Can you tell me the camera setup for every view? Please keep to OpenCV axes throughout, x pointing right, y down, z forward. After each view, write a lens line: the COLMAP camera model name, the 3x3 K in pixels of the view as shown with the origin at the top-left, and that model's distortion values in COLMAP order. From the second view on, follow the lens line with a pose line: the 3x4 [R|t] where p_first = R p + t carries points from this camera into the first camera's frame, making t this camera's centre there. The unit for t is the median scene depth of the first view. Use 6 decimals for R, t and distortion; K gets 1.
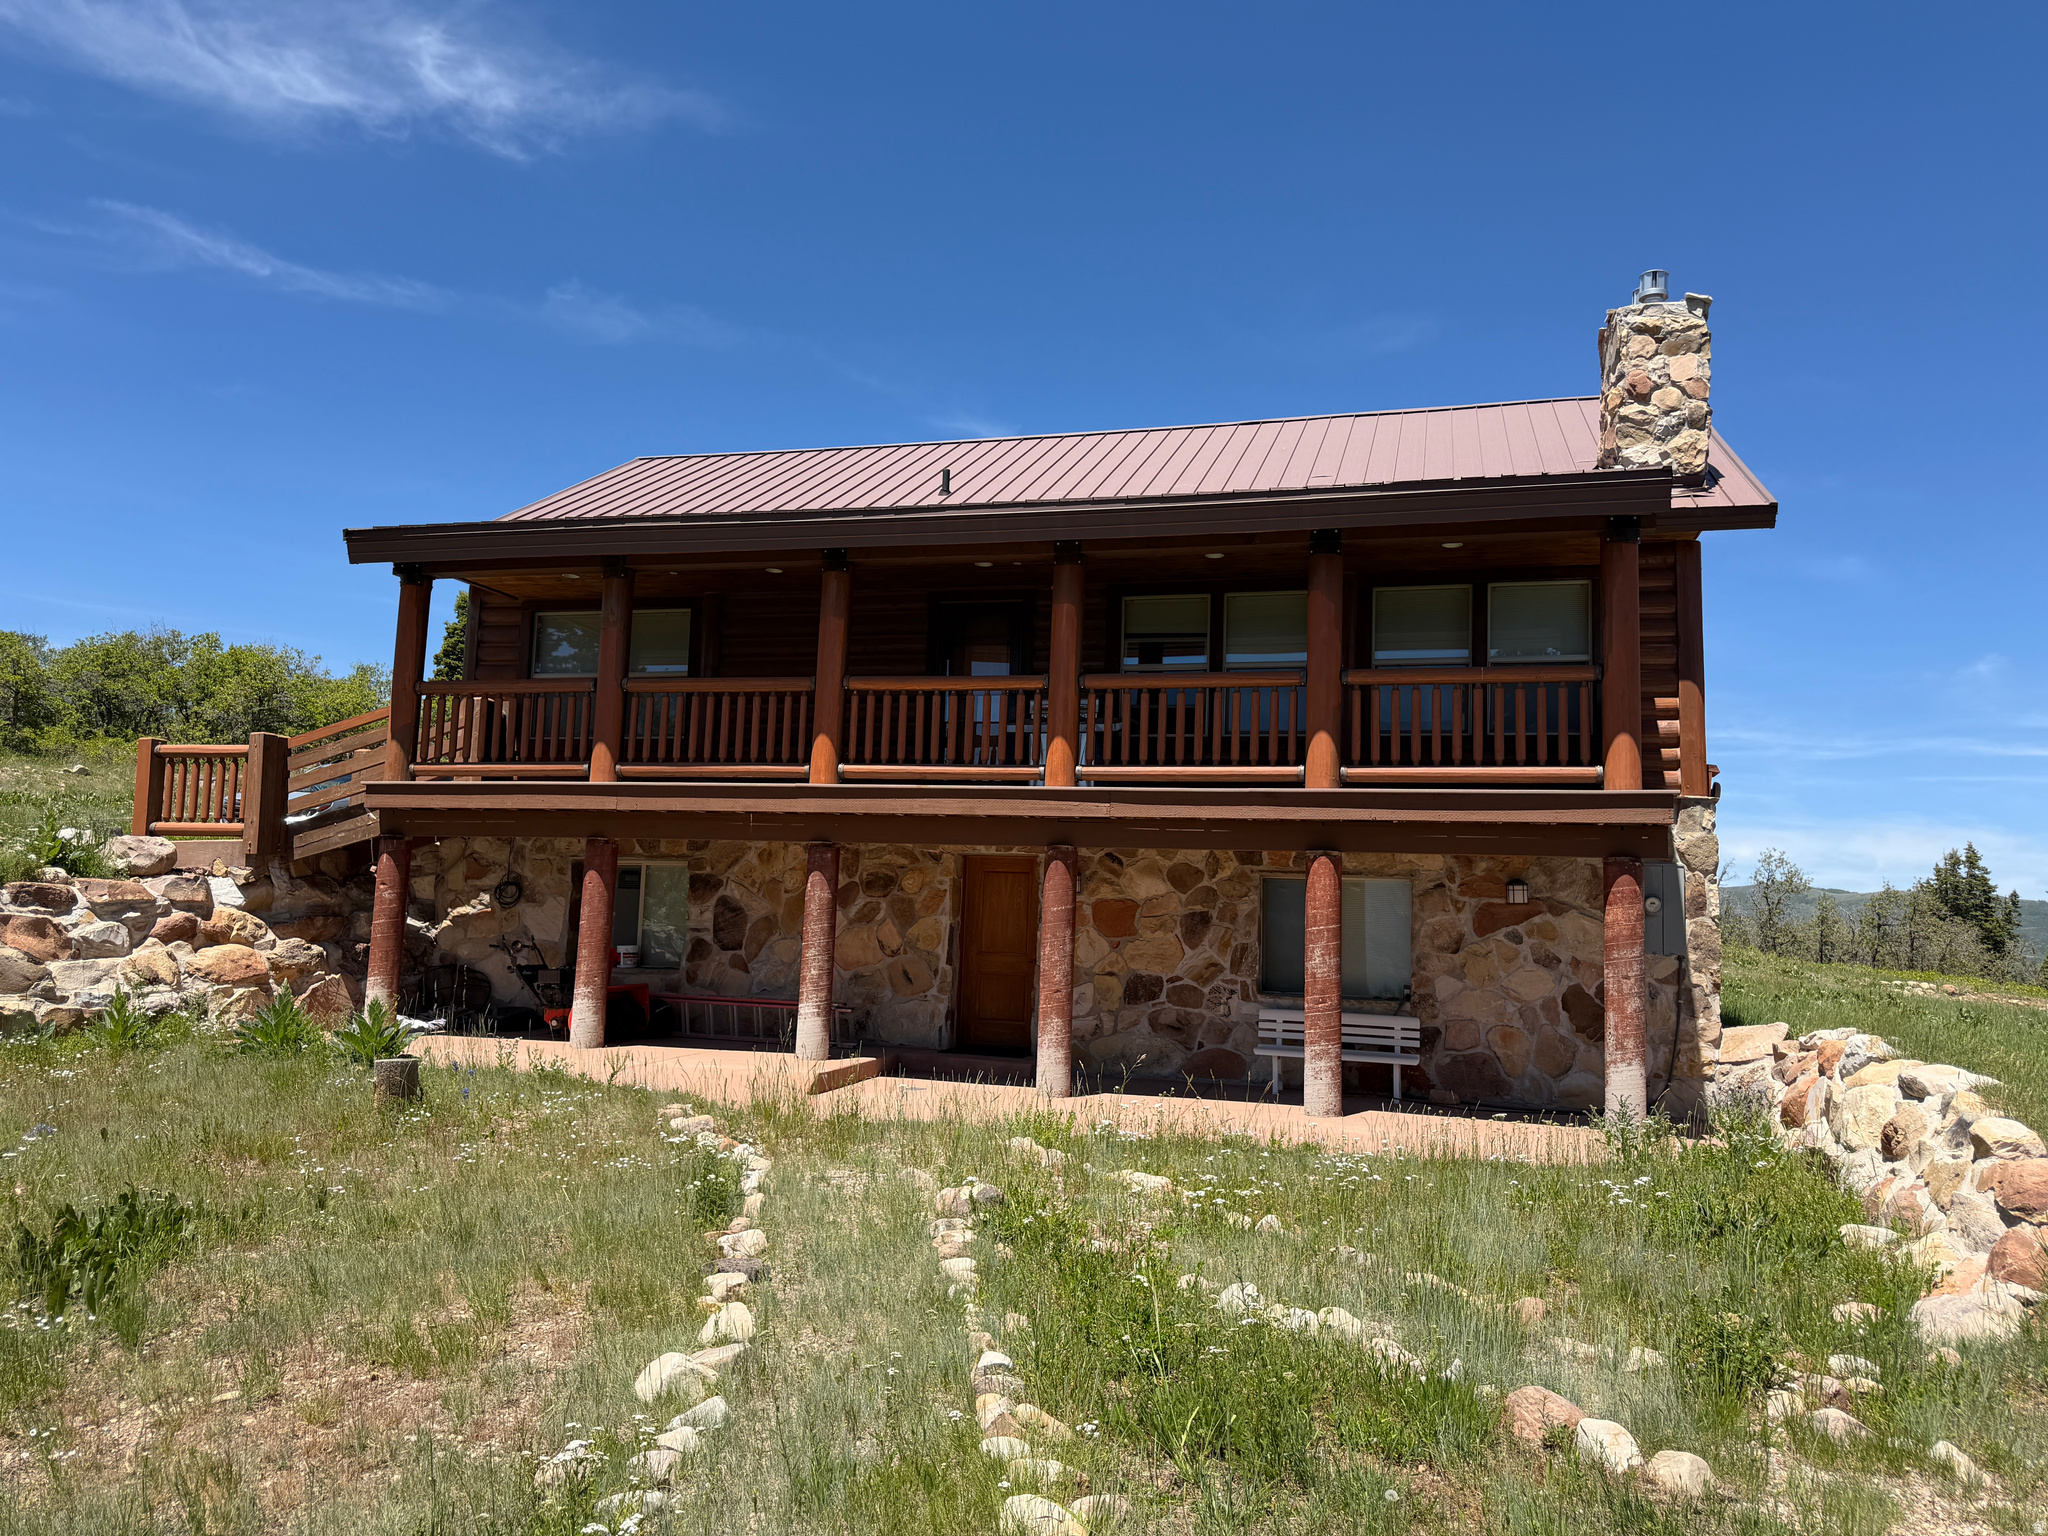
lens RADIAL K [[1451.8, 0, 1021.3], [0, 1451.8, 758.3], [0, 0, 1]] dist [0.262930, -0.410022]
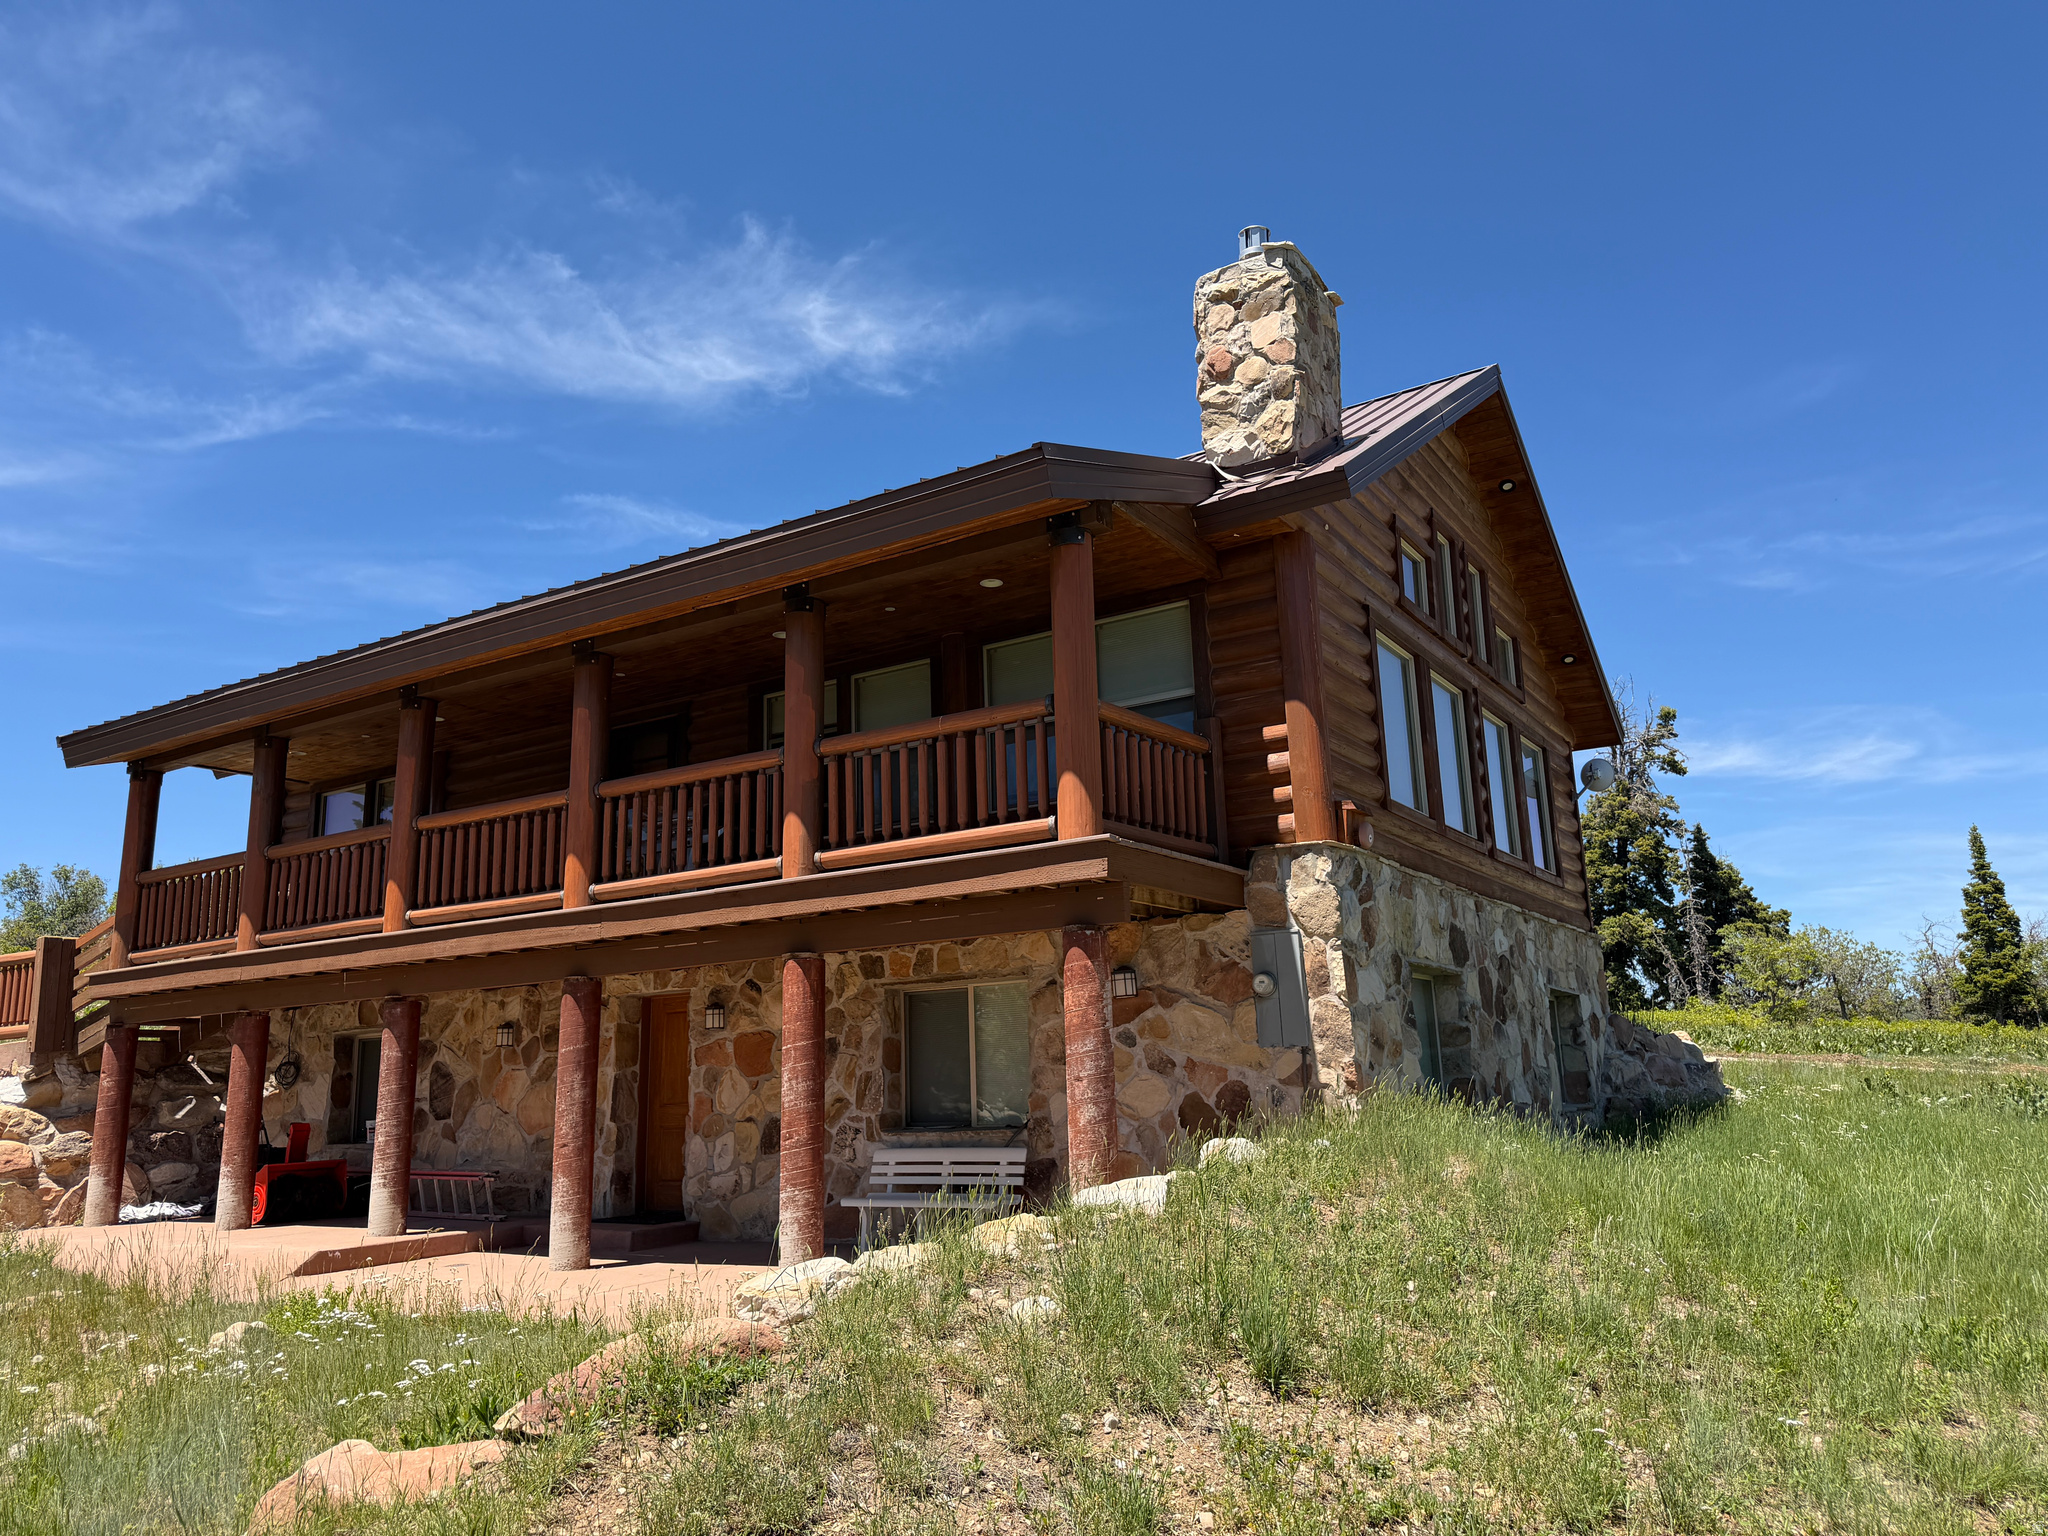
lens RADIAL K [[1431.1, 0, 1024.0], [0, 1431.1, 768.0], [0, 0, 1]] dist [0.178286, -0.170364]
pose [[0.945679, -0.127311, -0.299138, 0.520064], [0.096517, 0.988594, -0.115615, 0.058135], [0.310445, 0.080463, 0.947180, 0.219517]]
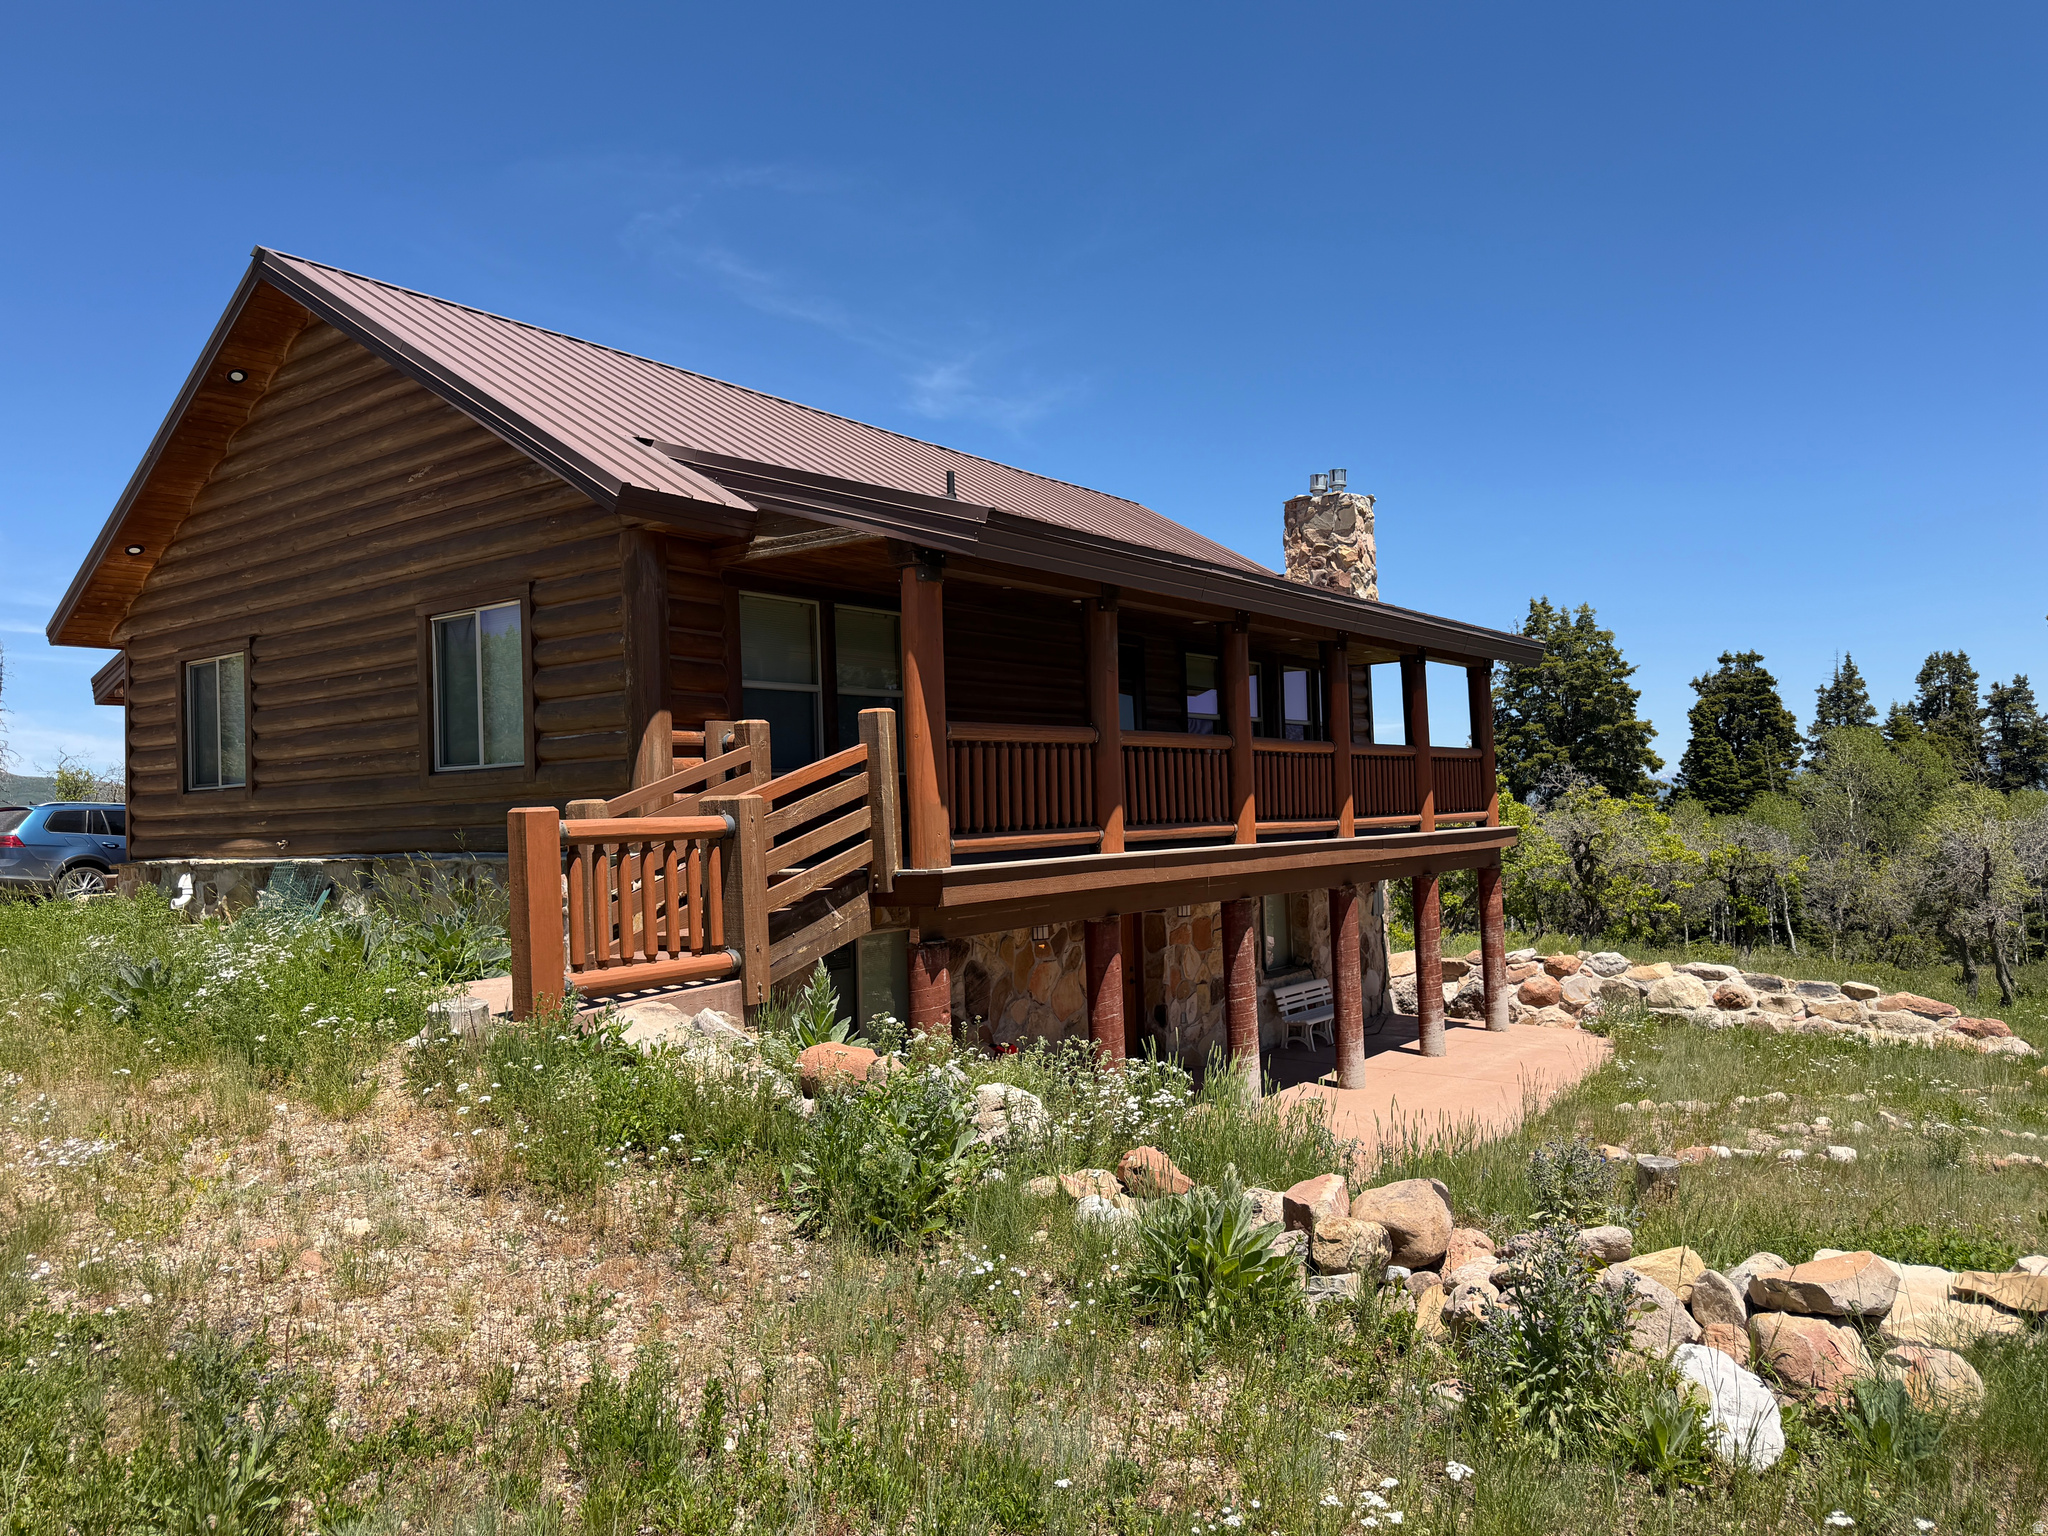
lens RADIAL K [[1431.1, 0, 1024.0], [0, 1431.1, 768.0], [0, 0, 1]] dist [0.178286, -0.170364]
pose [[0.400239, -0.021331, 0.916163, -1.075573], [-0.067935, 0.996288, 0.052875, -0.074937], [-0.913889, -0.083403, 0.397304, 0.714321]]
